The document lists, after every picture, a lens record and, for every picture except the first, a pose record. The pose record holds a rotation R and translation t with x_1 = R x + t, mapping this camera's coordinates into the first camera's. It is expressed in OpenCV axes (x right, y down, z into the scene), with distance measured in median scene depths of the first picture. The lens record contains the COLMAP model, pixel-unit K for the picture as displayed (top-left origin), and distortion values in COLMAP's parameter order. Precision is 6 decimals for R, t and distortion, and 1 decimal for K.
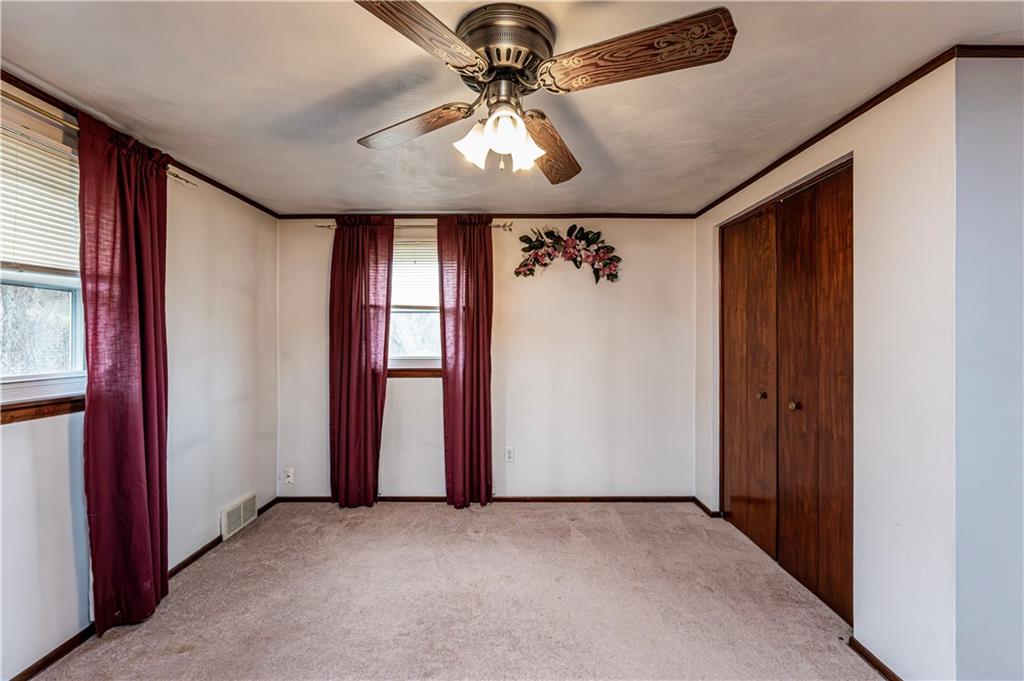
lens RADIAL K [[408.5, 0, 508.8], [0, 408.5, 348.1], [0, 0, 1]] dist [-0.001245, -0.000086]
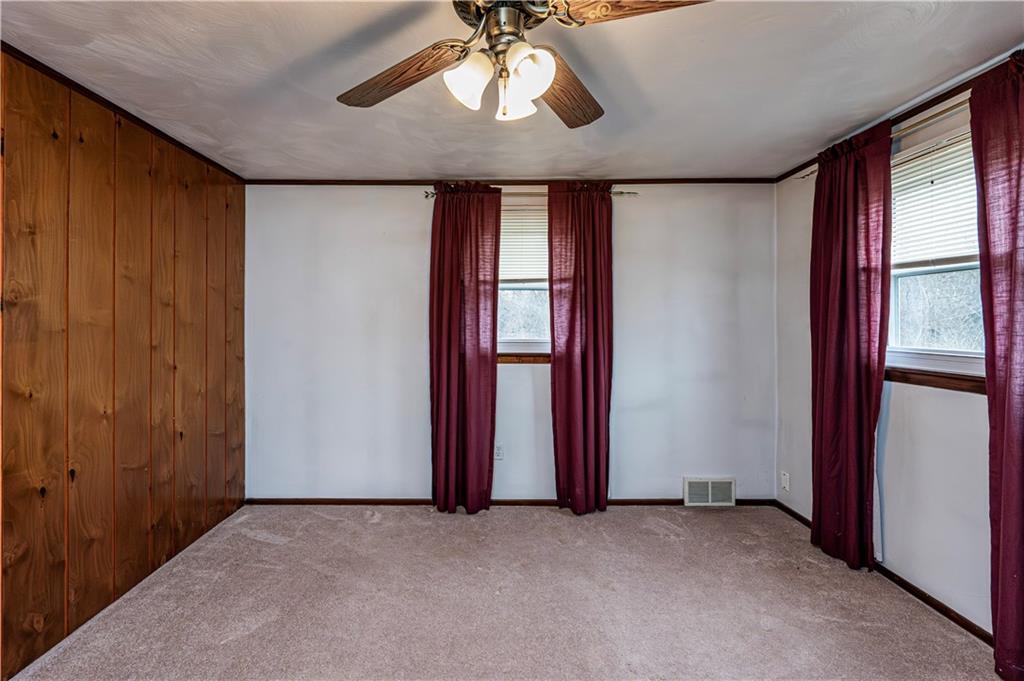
lens RADIAL K [[422.6, 0, 493.2], [0, 422.6, 318.3], [0, 0, 1]] dist [-0.016626, -0.000314]
pose [[0.002458, -0.005199, -0.999983, 0.372267], [-0.023332, 0.999714, -0.005255, -0.006326], [0.999725, 0.023345, 0.002336, 0.429971]]
